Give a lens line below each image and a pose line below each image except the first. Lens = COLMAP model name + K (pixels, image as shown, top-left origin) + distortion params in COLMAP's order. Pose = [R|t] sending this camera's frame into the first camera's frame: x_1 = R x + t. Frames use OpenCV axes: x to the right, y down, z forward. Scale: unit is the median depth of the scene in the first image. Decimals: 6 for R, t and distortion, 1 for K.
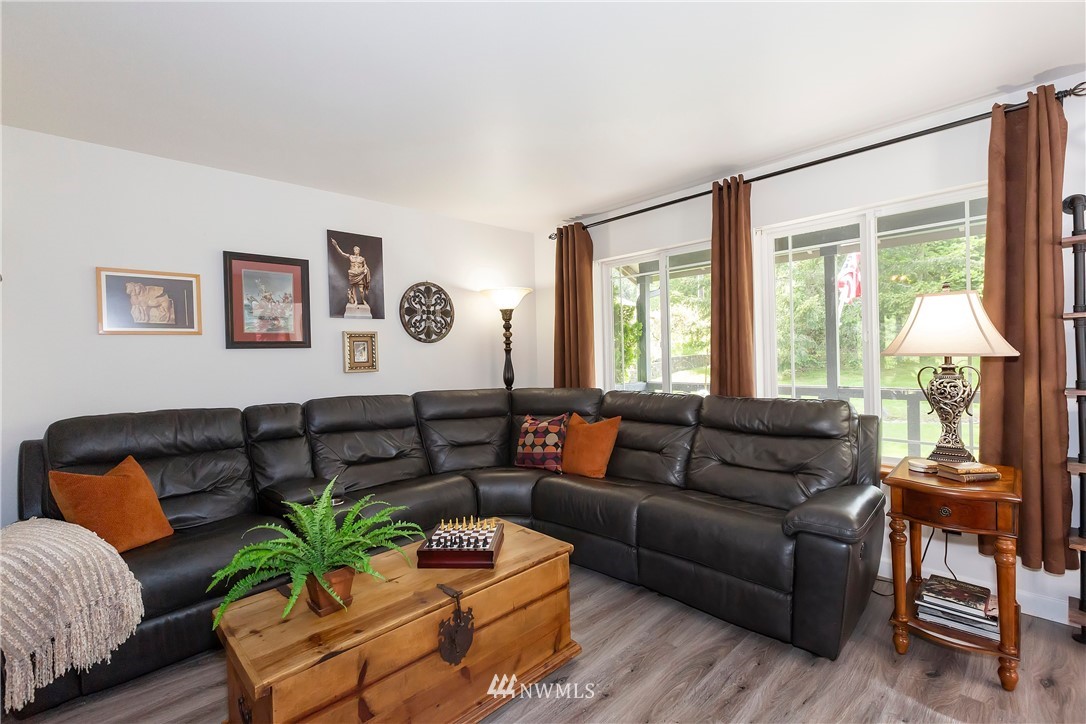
lens RADIAL K [[490.9, 0, 533.0], [0, 490.9, 350.6], [0, 0, 1]] dist [0.000643, -0.000053]
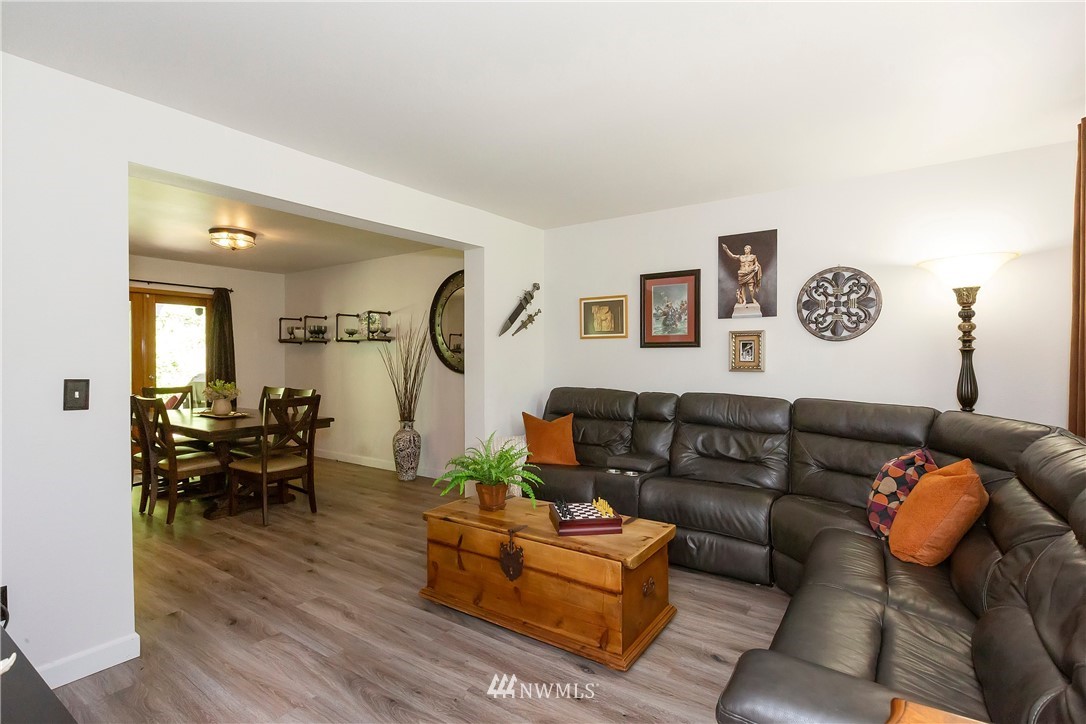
lens RADIAL K [[525.7, 0, 539.6], [0, 525.7, 359.8], [0, 0, 1]] dist [0.001092, 0.000120]
pose [[0.202665, 0.030852, -0.978762, 0.593467], [0.000851, 0.999498, 0.031682, -0.013800], [0.979248, -0.007254, 0.202537, 0.359818]]
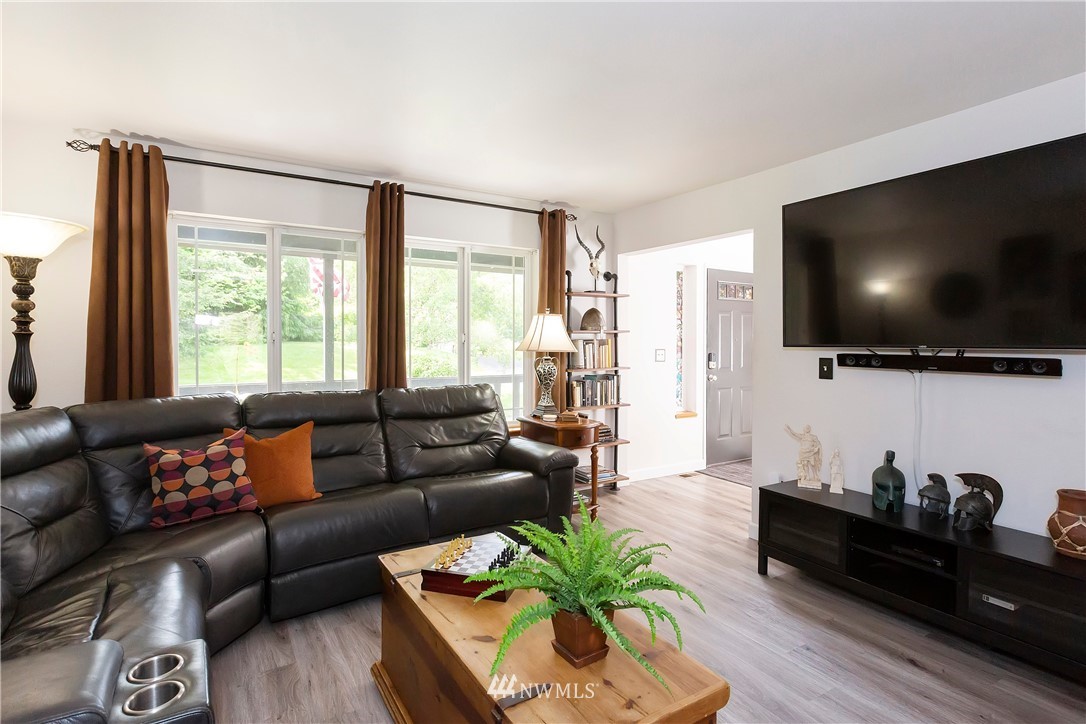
lens RADIAL K [[531.8, 0, 543.3], [0, 531.8, 342.1], [0, 0, 1]] dist [0.002089, 0.000245]
pose [[0.199498, 0.029285, 0.979461, -0.576194], [-0.012895, 0.999545, -0.027258, 0.017290], [-0.979813, -0.007193, 0.199785, 0.396704]]
